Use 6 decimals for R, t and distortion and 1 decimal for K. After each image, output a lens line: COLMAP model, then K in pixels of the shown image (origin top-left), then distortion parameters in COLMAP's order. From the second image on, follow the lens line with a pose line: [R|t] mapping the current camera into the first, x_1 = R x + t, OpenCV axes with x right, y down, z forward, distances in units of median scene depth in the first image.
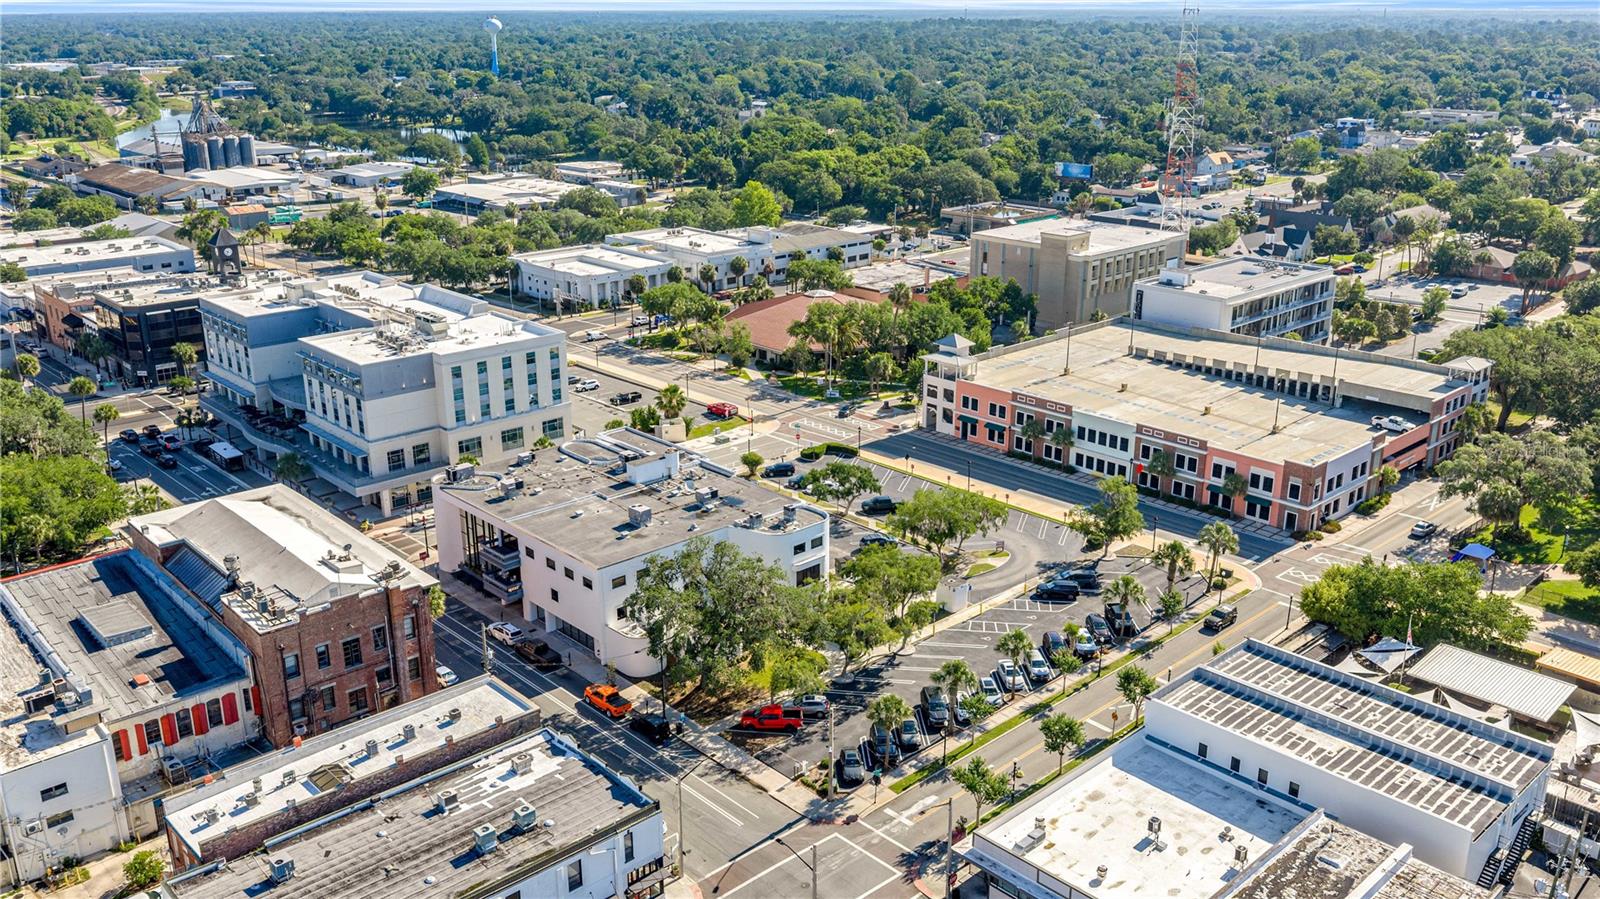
lens RADIAL K [[1318.3, 0, 800.0], [0, 1318.3, 449.5], [0, 0, 1]] dist [0.030924, -0.073255]
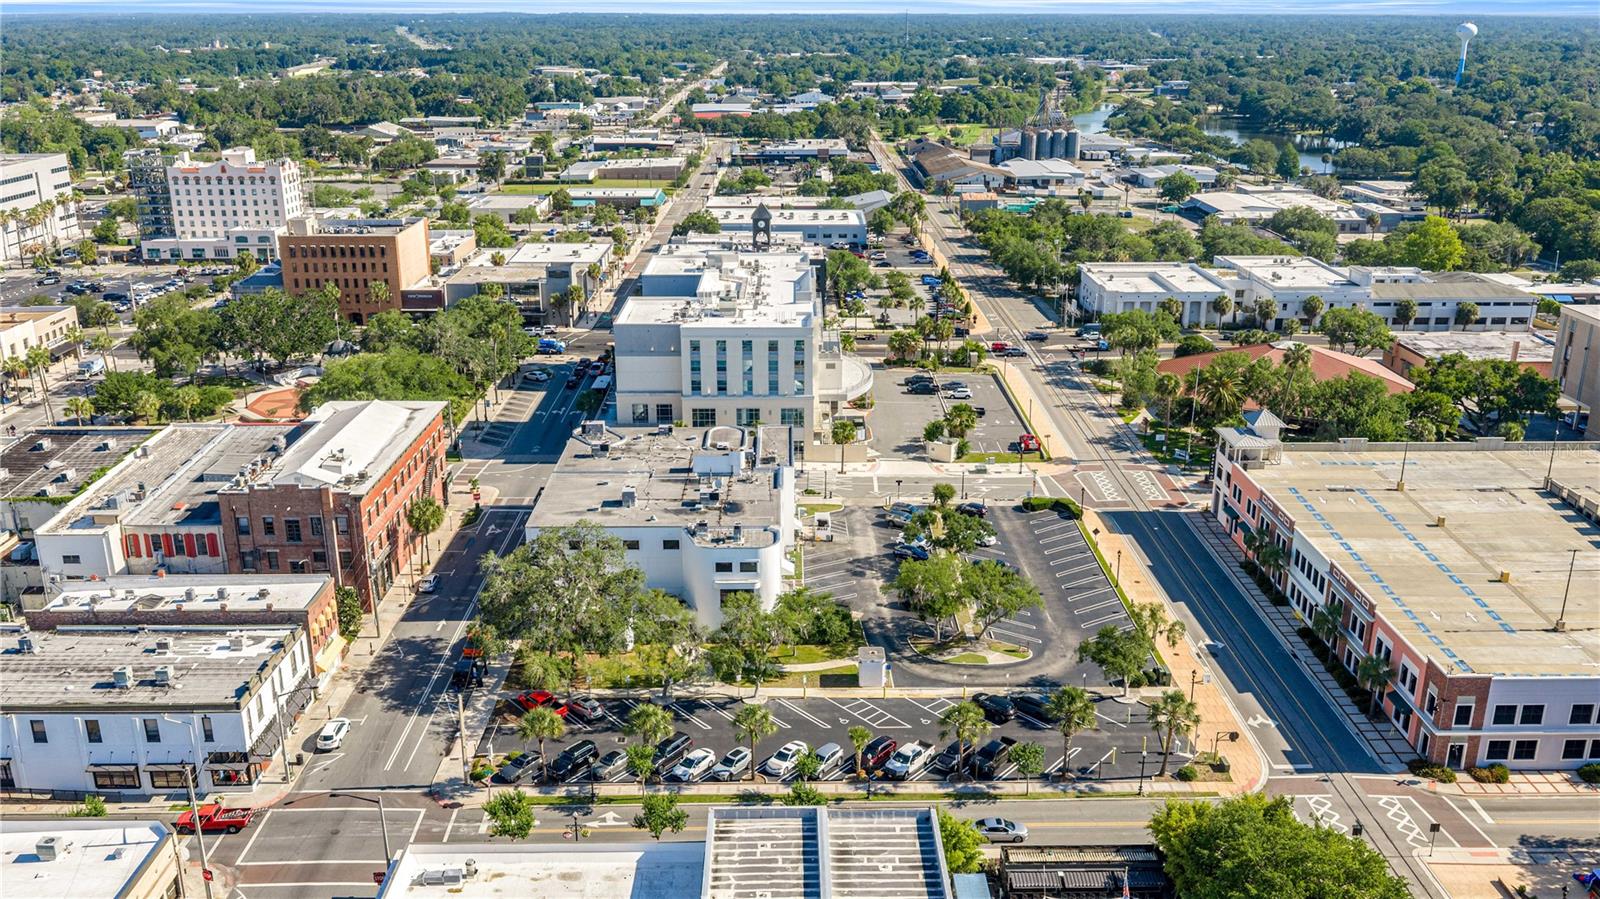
lens RADIAL K [[1318.3, 0, 800.0], [0, 1318.3, 449.5], [0, 0, 1]] dist [0.030924, -0.073255]
pose [[0.739831, 0.213642, -0.637971, 0.493445], [-0.214614, 0.973645, 0.077171, -0.074096], [0.637645, 0.079824, 0.766184, 0.216708]]
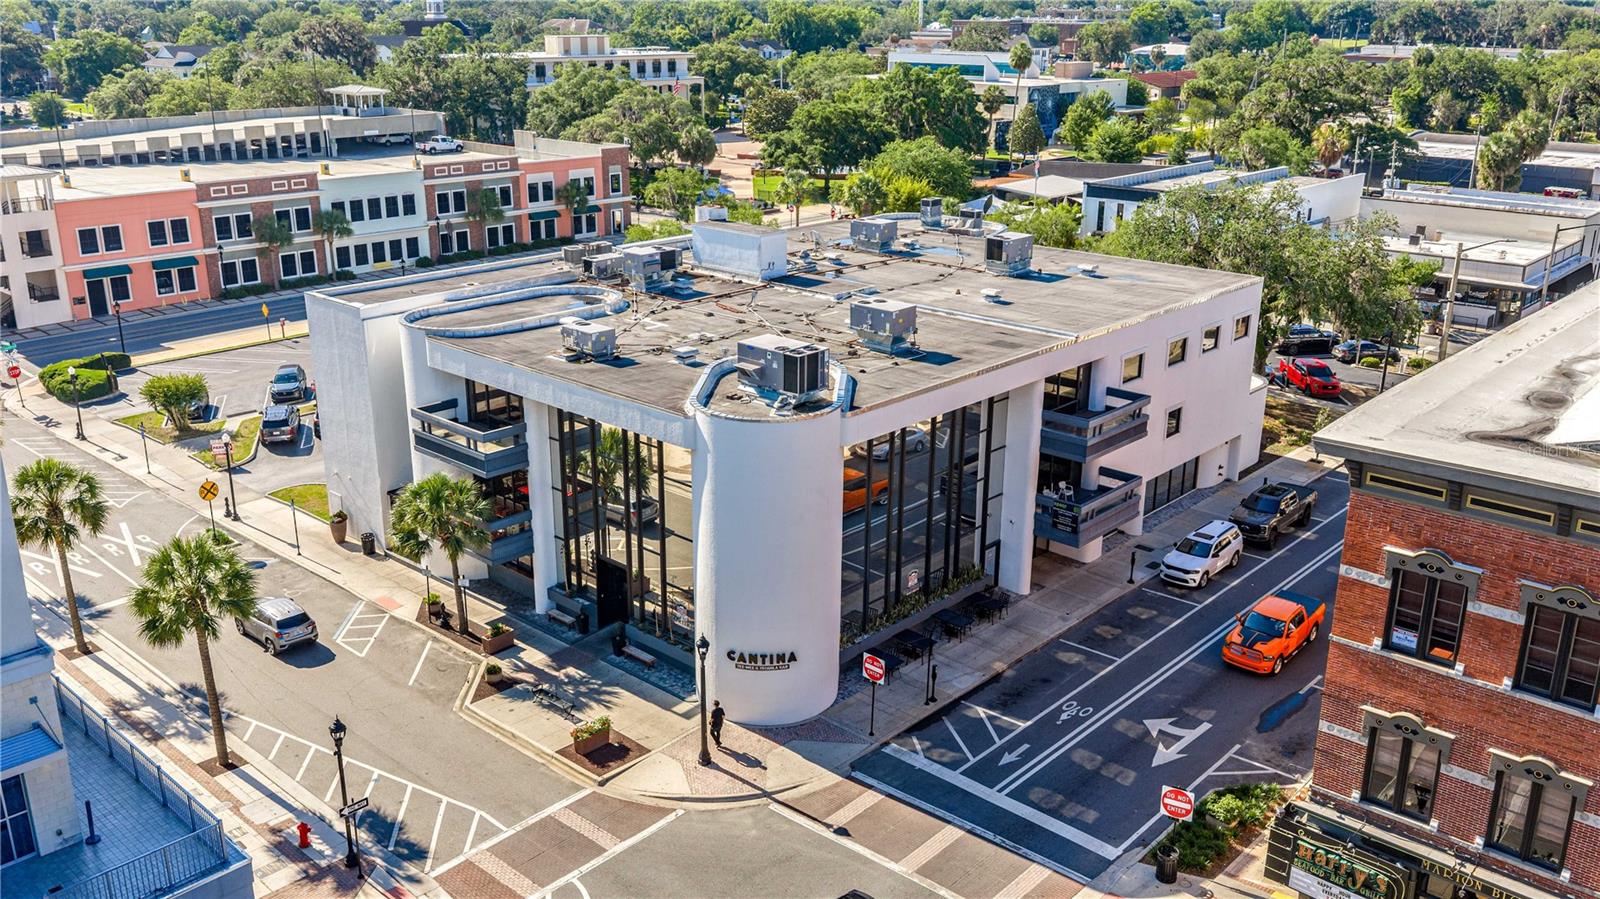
lens RADIAL K [[1318.3, 0, 800.0], [0, 1318.3, 449.5], [0, 0, 1]] dist [0.030924, -0.073255]
pose [[-0.081558, -0.313893, 0.945949, -0.451759], [0.309880, 0.894084, 0.323401, -0.048778], [-0.947271, 0.319506, 0.024349, 0.834478]]
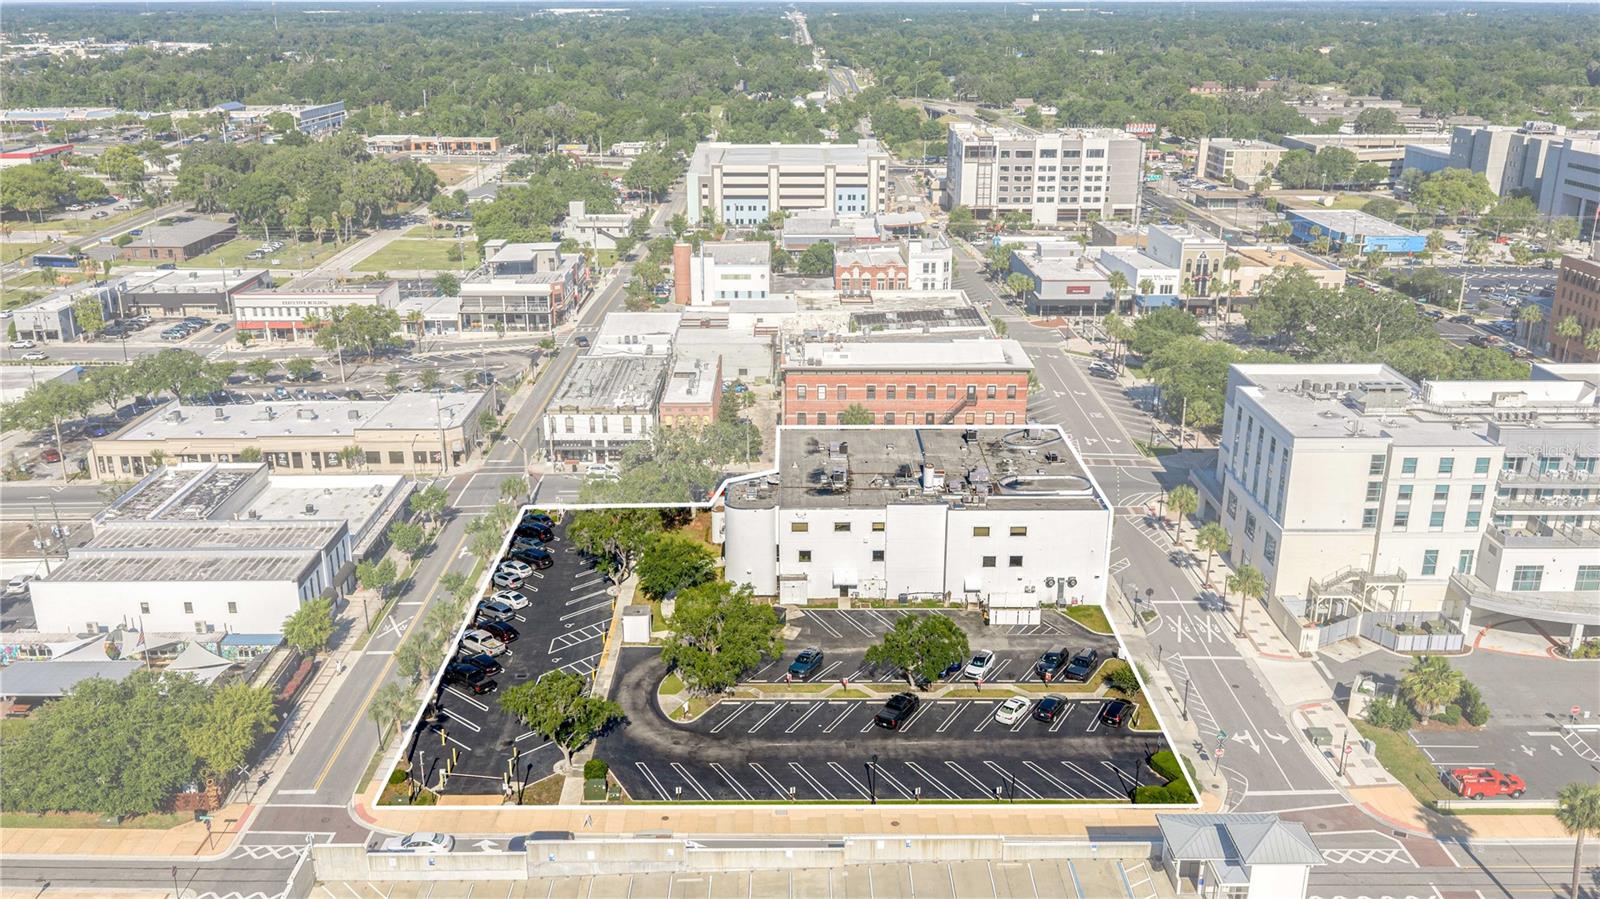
lens RADIAL K [[1318.3, 0, 800.0], [0, 1318.3, 449.5], [0, 0, 1]] dist [0.030924, -0.073255]
pose [[-0.676114, 0.243727, -0.695318, 0.528536], [-0.227334, 0.828653, 0.511520, -0.401471], [0.700849, 0.503915, -0.504857, 1.192659]]
